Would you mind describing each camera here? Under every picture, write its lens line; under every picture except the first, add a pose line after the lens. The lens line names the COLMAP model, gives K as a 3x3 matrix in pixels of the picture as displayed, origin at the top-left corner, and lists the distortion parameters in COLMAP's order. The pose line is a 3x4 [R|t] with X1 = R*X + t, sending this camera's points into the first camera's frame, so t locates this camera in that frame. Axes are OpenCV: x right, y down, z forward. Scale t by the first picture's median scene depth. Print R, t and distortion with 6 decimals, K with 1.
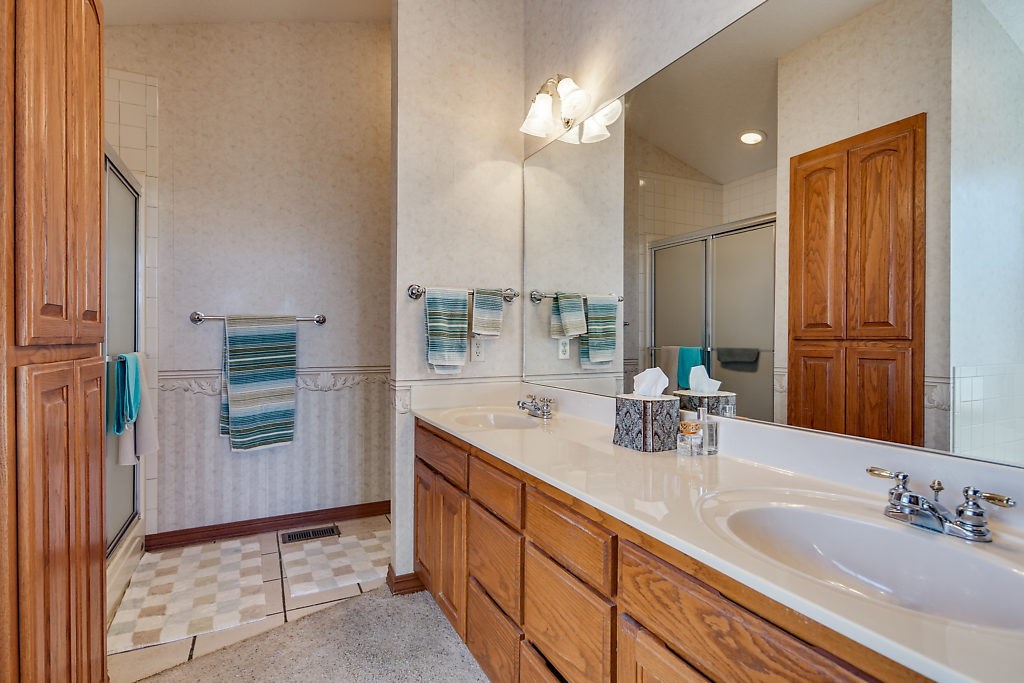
lens RADIAL K [[504.8, 0, 507.7], [0, 504.8, 335.7], [0, 0, 1]] dist [0.010754, -0.005215]
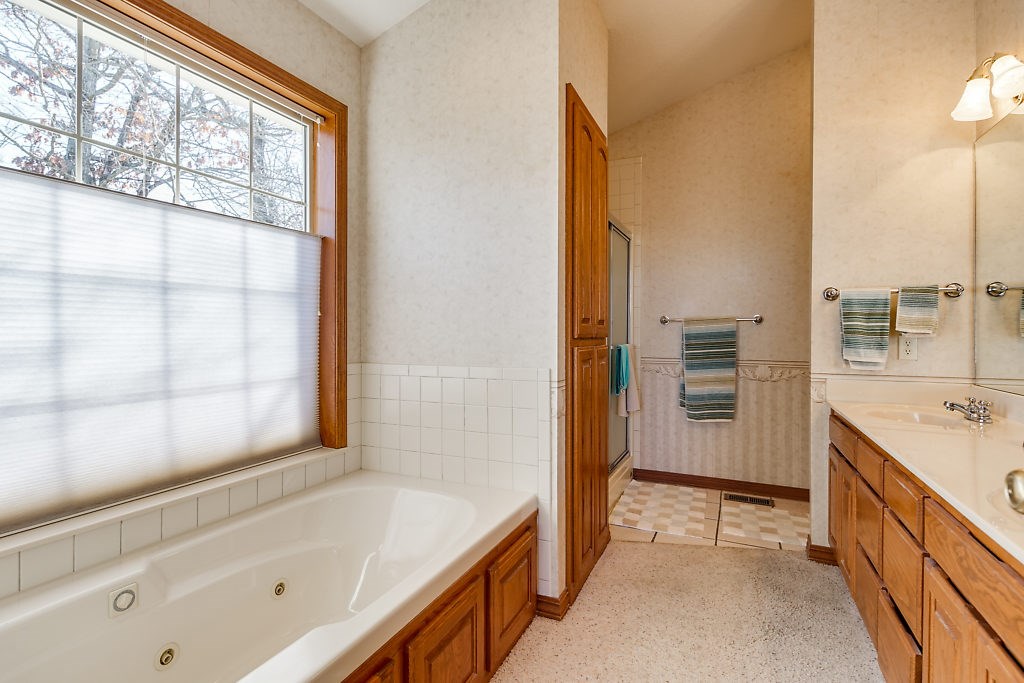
lens RADIAL K [[504.8, 0, 509.0], [0, 504.8, 336.8], [0, 0, 1]] dist [0.010754, -0.005215]
pose [[0.633286, 0.007561, -0.773881, 0.215607], [-0.001956, 0.999965, 0.008169, -0.000850], [0.773915, -0.003660, 0.633278, -0.236181]]
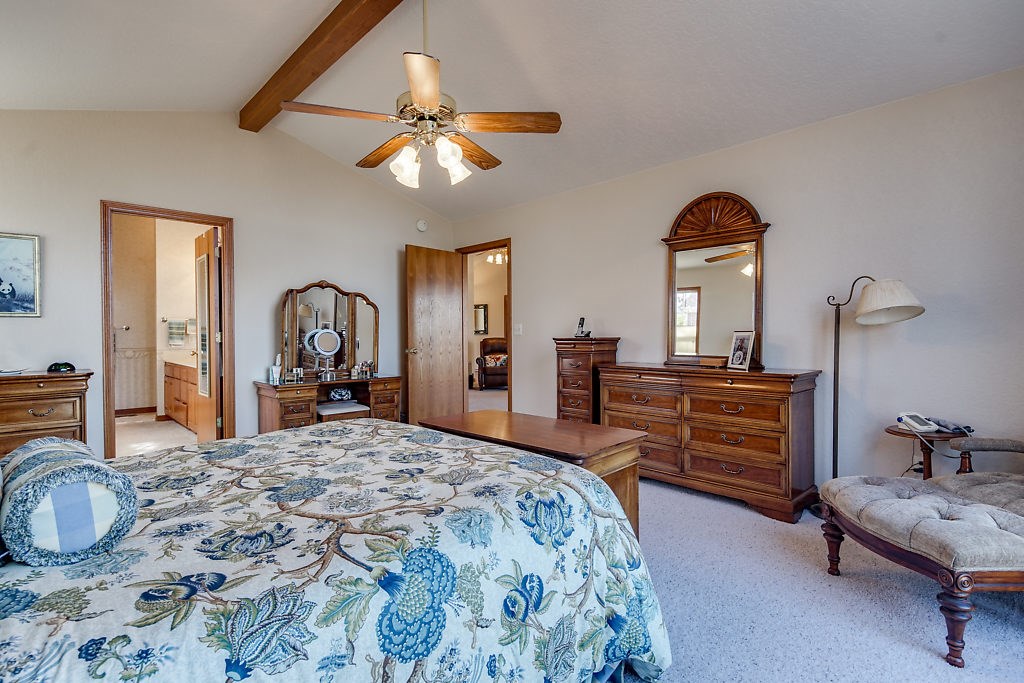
lens RADIAL K [[504.8, 0, 513.5], [0, 504.8, 341.3], [0, 0, 1]] dist [0.010754, -0.005215]
pose [[0.956194, -0.006751, 0.292657, 0.859375], [0.003535, 0.999927, 0.011518, 0.010970], [-0.292714, -0.009978, 0.956148, -2.326546]]
